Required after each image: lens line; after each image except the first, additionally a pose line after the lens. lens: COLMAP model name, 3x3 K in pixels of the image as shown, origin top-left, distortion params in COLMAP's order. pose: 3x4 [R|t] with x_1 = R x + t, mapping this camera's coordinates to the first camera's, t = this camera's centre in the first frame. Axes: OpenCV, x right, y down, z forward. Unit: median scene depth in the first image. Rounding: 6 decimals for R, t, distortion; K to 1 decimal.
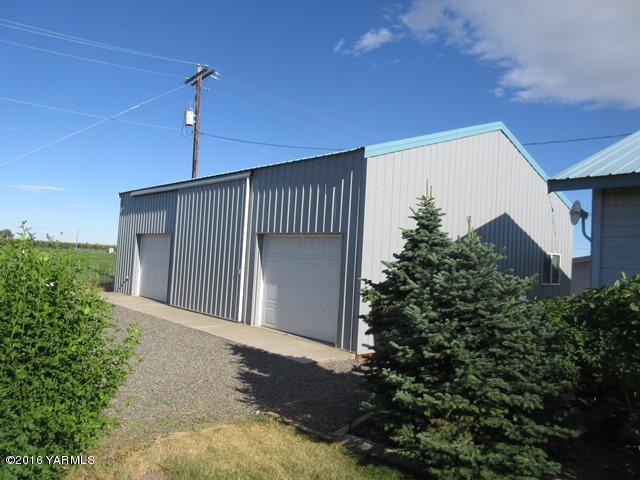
lens RADIAL K [[477.1, 0, 320.9], [0, 477.1, 238.8], [0, 0, 1]] dist [-0.002757, 0.027044]
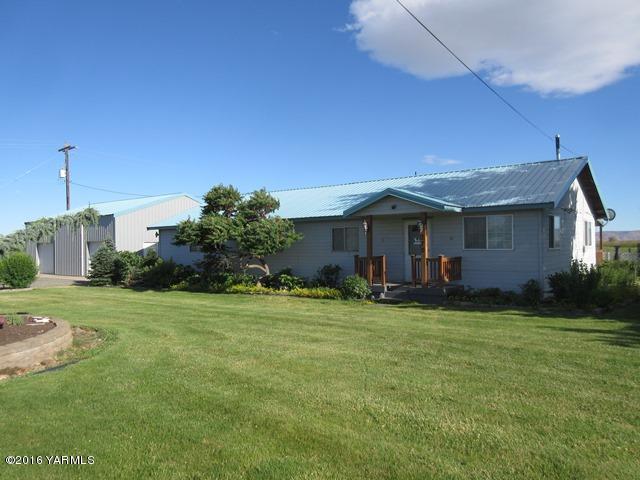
lens RADIAL K [[477.1, 0, 319.8], [0, 477.1, 242.0], [0, 0, 1]] dist [-0.002757, 0.027044]
pose [[0.982556, -0.064720, 0.174344, 0.477141], [0.057998, 0.997374, 0.043386, -0.036903], [-0.176694, -0.032518, 0.983729, -1.298503]]
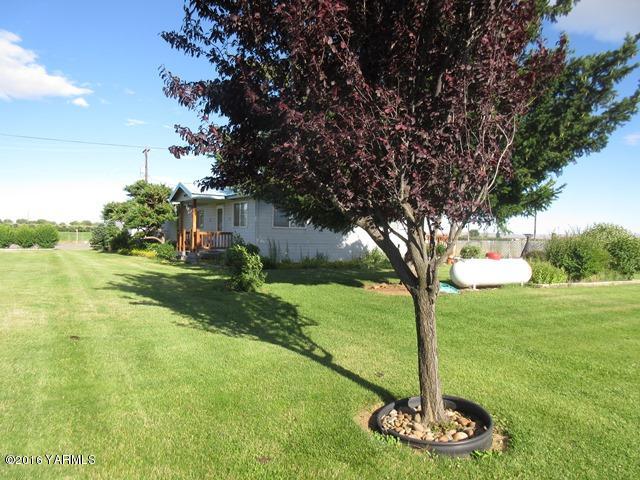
lens RADIAL K [[477.1, 0, 320.4], [0, 477.1, 242.0], [0, 0, 1]] dist [-0.002757, 0.027044]
pose [[0.983281, -0.036069, -0.178485, 1.412409], [0.045995, 0.997598, 0.051786, 0.021536], [0.176189, -0.059129, 0.982579, -1.653568]]
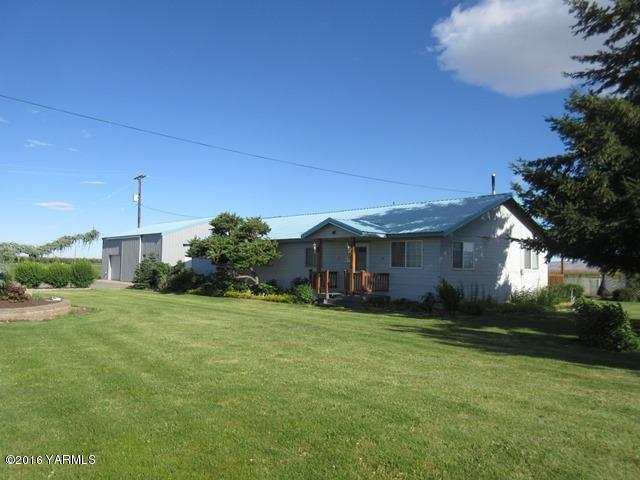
lens RADIAL K [[477.1, 0, 320.0], [0, 477.1, 235.7], [0, 0, 1]] dist [-0.002757, 0.027044]
pose [[0.999298, -0.036467, 0.008557, 0.747979], [0.036616, 0.999169, -0.017928, -0.028208], [-0.007896, 0.018229, 0.999803, -1.615836]]
